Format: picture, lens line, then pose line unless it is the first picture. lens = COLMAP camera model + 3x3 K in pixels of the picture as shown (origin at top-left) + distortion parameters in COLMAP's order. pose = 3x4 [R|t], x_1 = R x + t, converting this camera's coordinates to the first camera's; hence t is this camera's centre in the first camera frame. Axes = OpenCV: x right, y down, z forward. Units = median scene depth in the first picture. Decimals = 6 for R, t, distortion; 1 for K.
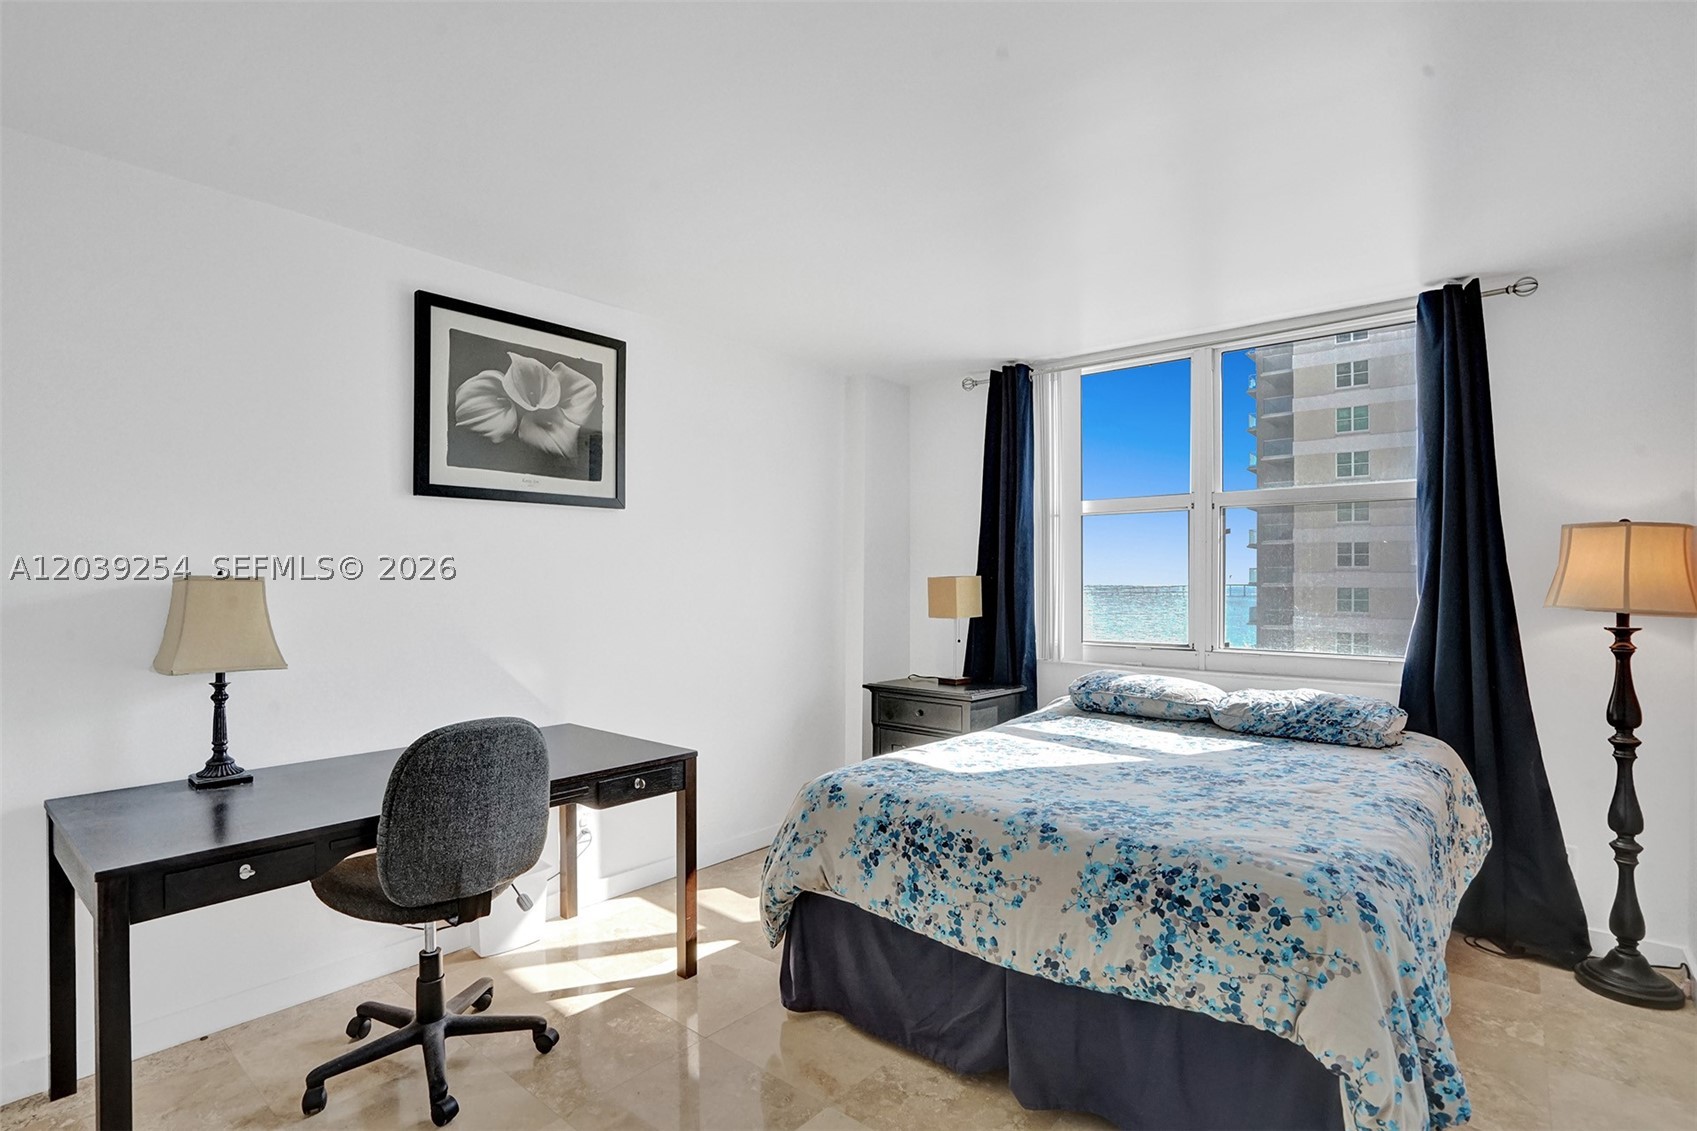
lens RADIAL K [[799.6, 0, 844.5], [0, 799.6, 581.1], [0, 0, 1]] dist [-0.036155, 0.000940]
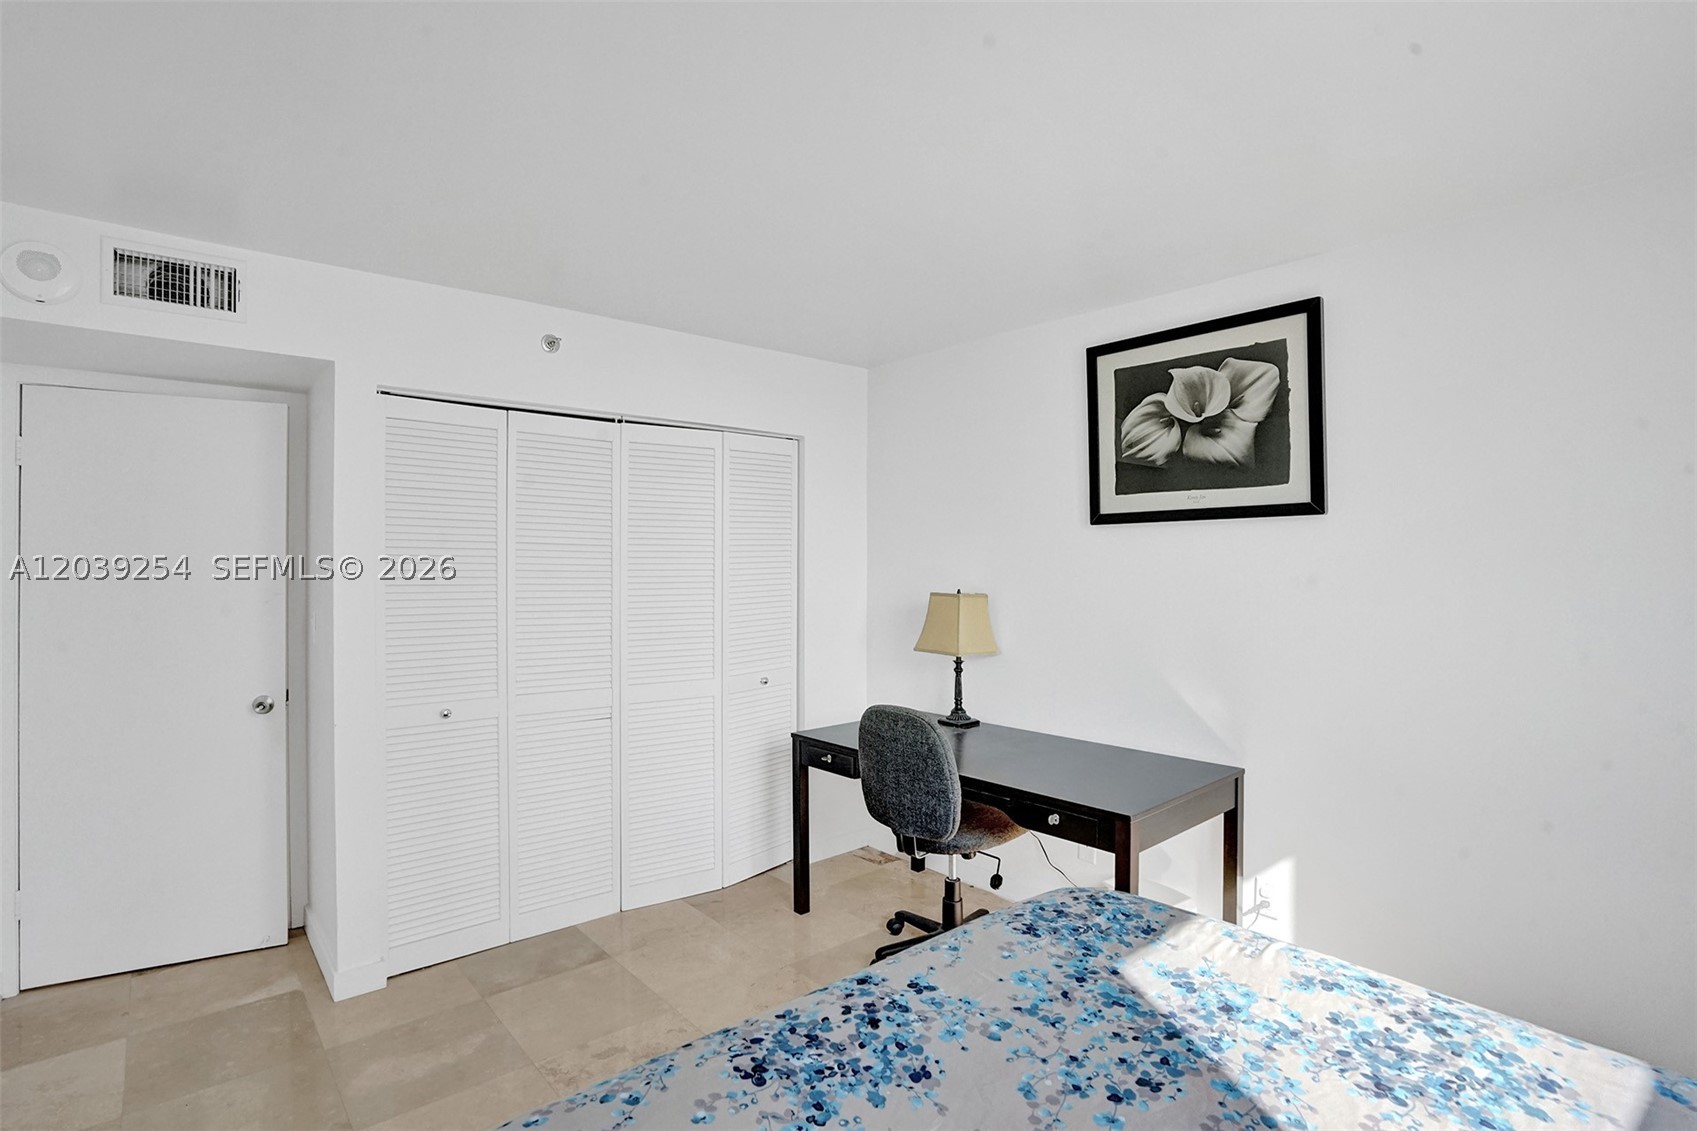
lens RADIAL K [[827.4, 0, 848.5], [0, 827.4, 565.5], [0, 0, 1]] dist [-0.034200, 0.000428]
pose [[-0.137732, 0.000406, -0.990470, 0.741351], [-0.005851, 0.999982, 0.001224, -0.051844], [0.990452, 0.005964, -0.137727, 0.861709]]
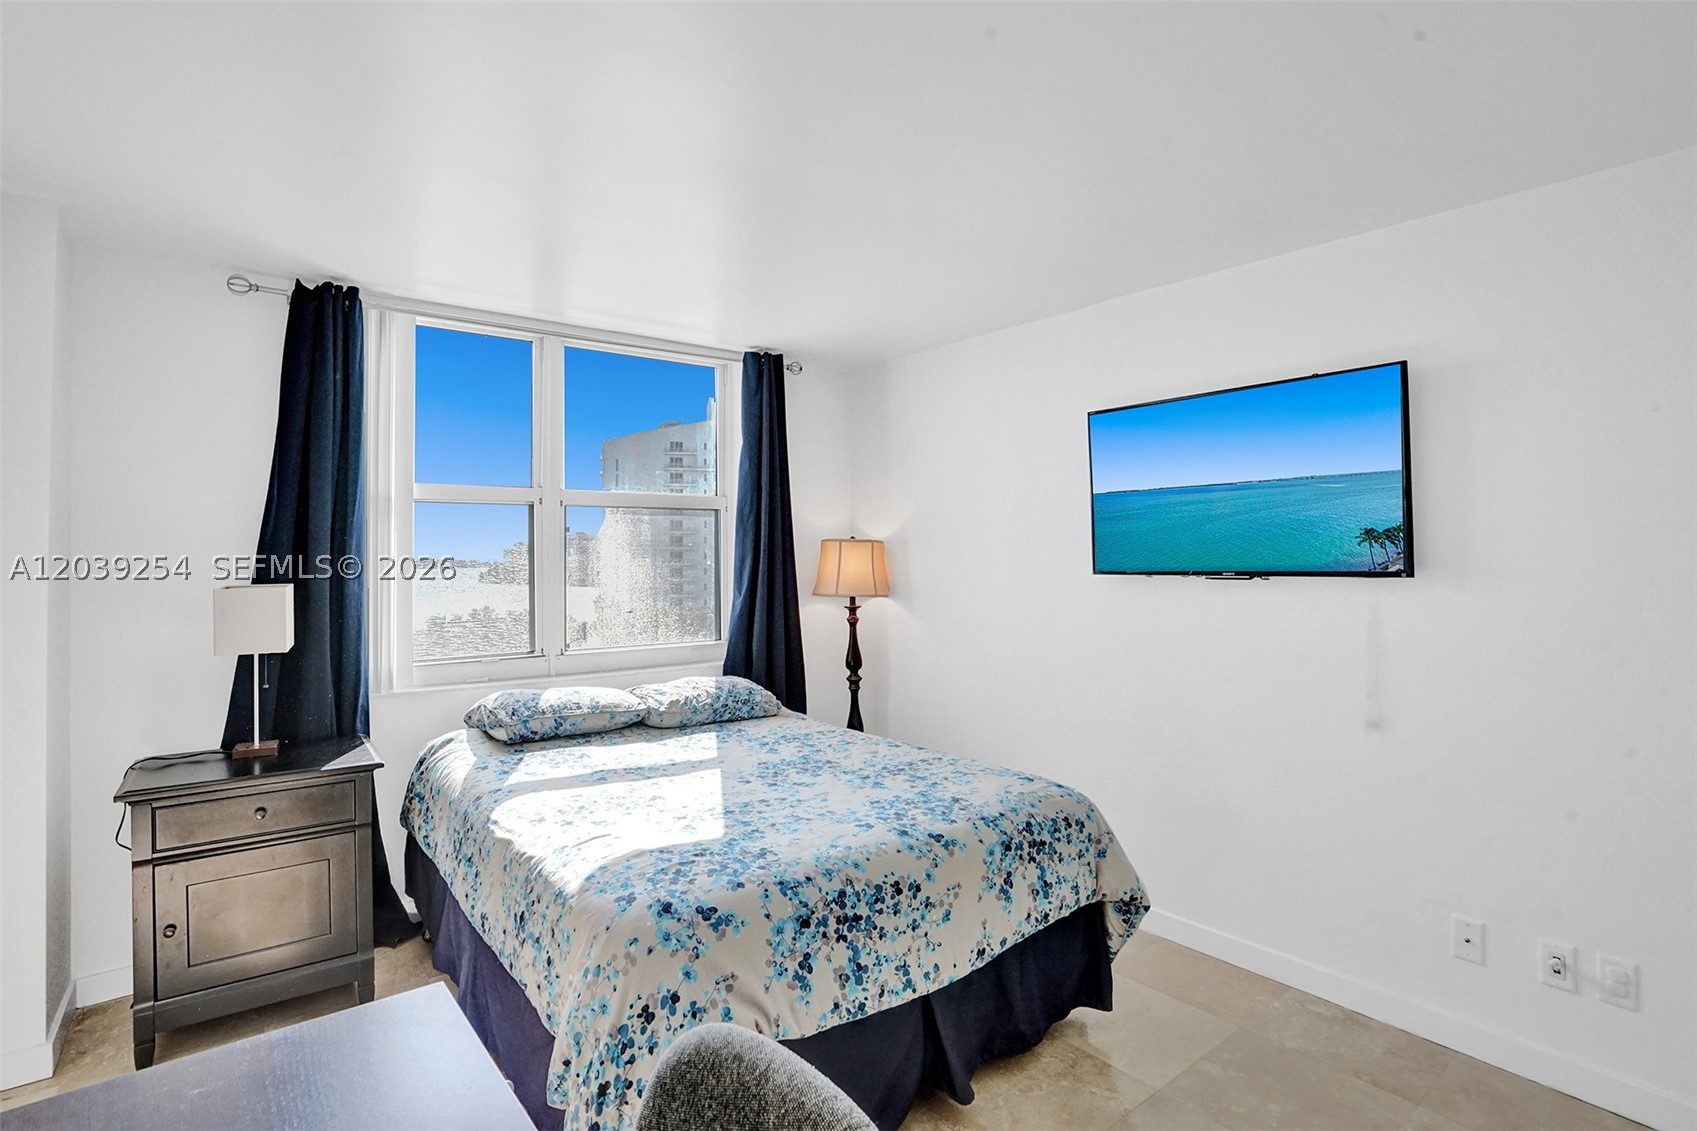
lens RADIAL K [[836.8, 0, 804.1], [0, 836.8, 542.2], [0, 0, 1]] dist [-0.050646, 0.000220]
pose [[0.230358, 0.009351, 0.973061, -0.650093], [0.006147, 0.999920, -0.011064, -0.049811], [-0.973086, 0.008530, 0.230282, 0.699344]]
